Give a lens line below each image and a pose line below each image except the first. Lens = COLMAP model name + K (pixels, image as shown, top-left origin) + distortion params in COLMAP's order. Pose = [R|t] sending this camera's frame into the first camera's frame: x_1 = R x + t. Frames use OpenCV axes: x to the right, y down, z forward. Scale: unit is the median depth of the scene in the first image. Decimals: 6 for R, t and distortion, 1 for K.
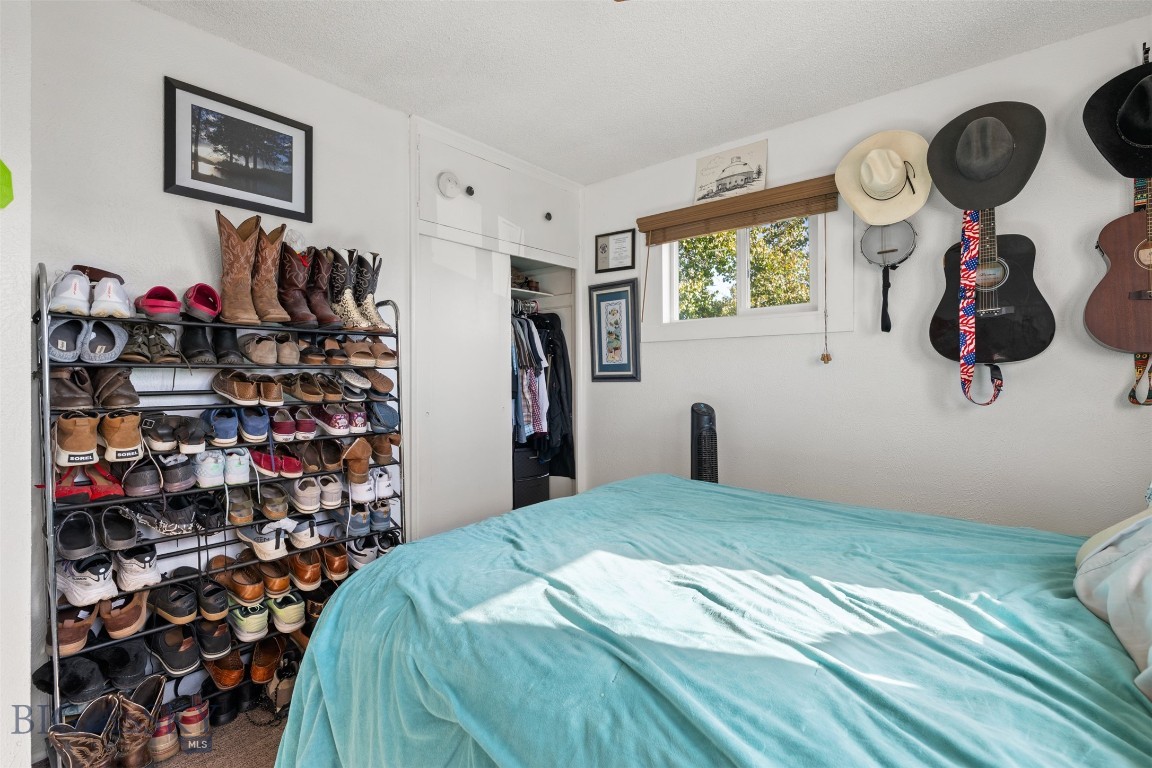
lens RADIAL K [[534.7, 0, 575.2], [0, 534.7, 379.9], [0, 0, 1]] dist [-0.000364, 0.001144]
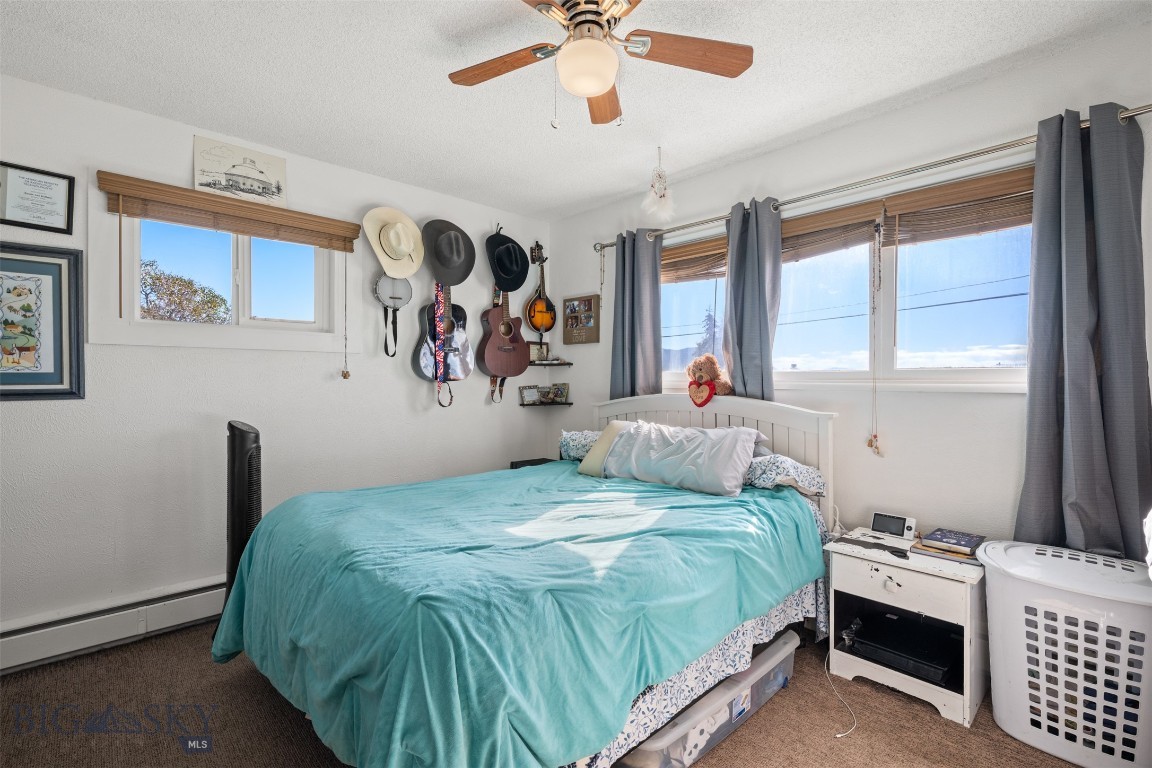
lens RADIAL K [[534.7, 0, 575.9], [0, 534.7, 383.1], [0, 0, 1]] dist [-0.000364, 0.001144]
pose [[0.101812, 0.000387, 0.994804, -0.658725], [0.004483, 0.999990, -0.000848, -0.017944], [-0.994794, 0.004546, 0.101809, 0.370450]]
